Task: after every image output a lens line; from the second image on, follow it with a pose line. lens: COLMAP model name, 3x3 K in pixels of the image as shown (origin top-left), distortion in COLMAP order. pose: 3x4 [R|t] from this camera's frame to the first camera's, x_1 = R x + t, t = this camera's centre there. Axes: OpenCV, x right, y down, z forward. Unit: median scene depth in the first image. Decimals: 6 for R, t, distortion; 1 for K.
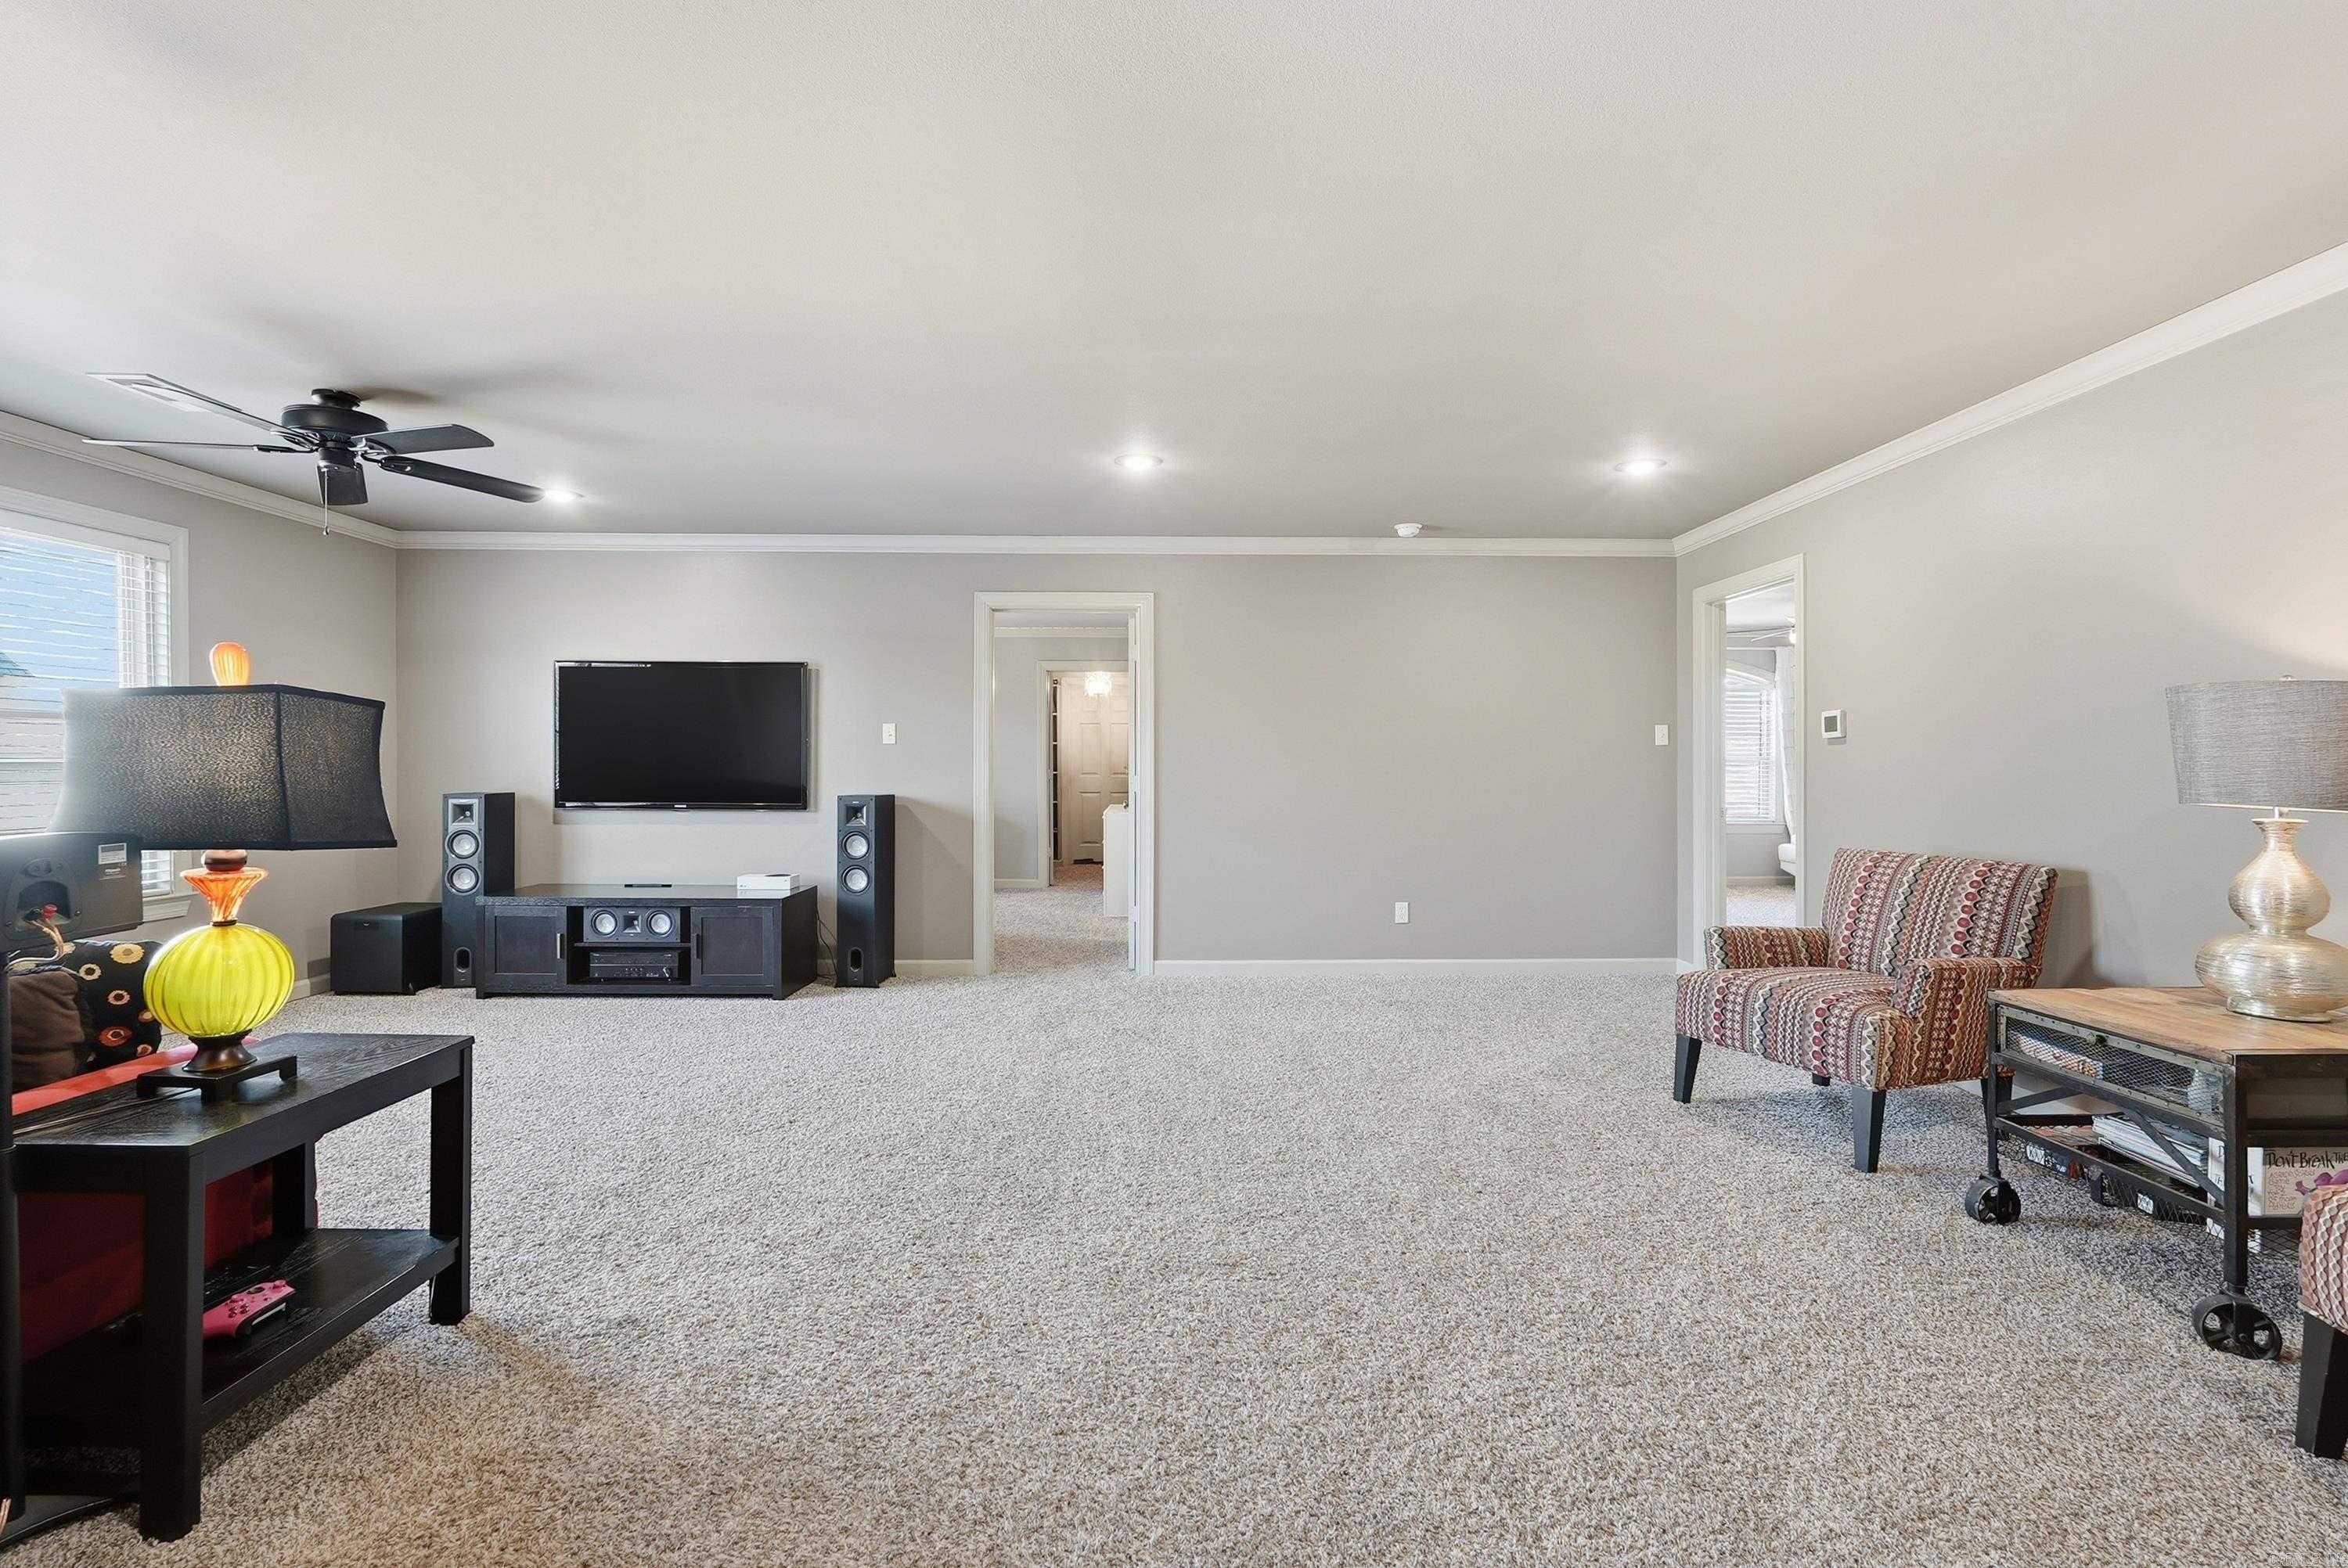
lens RADIAL K [[1052.8, 0, 1222.6], [0, 1052.8, 755.3], [0, 0, 1]] dist [-0.011121, 0.004901]
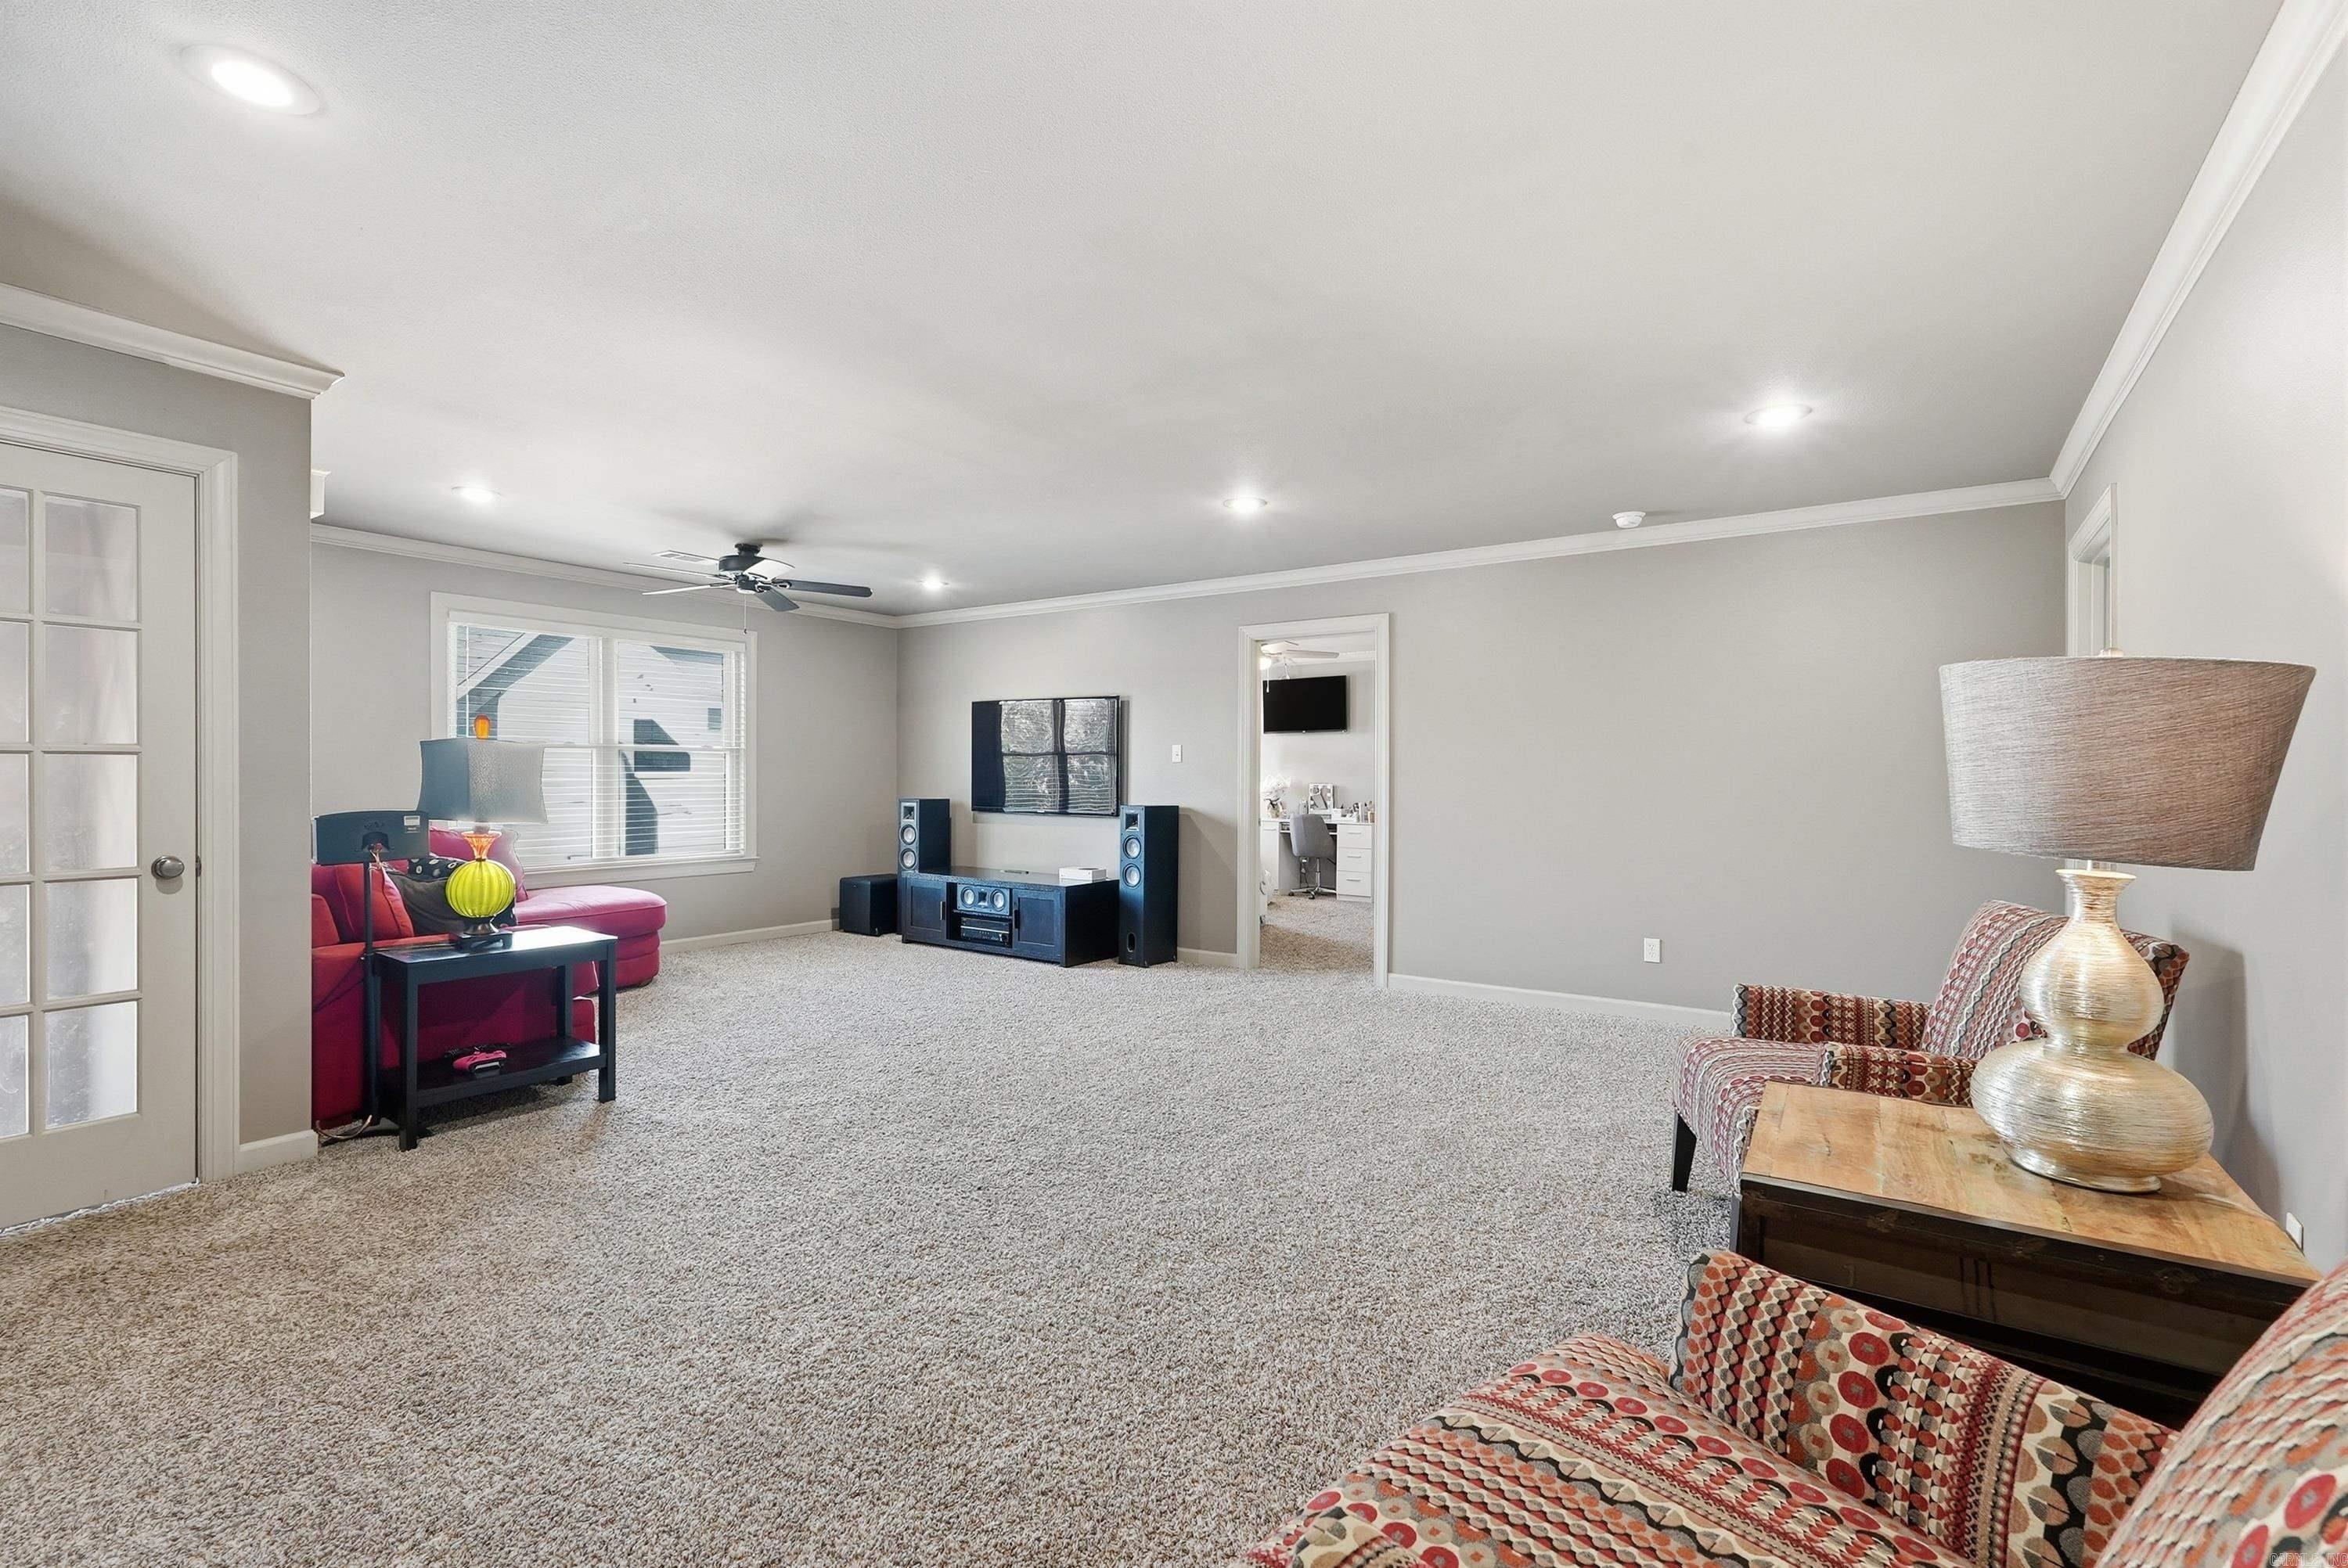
lens RADIAL K [[1052.8, 0, 1198.3], [0, 1052.8, 771.6], [0, 0, 1]] dist [-0.011121, 0.004901]
pose [[0.809858, -0.000307, -0.586625, 0.446181], [0.000139, 1.000000, -0.000331, -0.000446], [0.586625, 0.000186, 0.809858, 0.074403]]
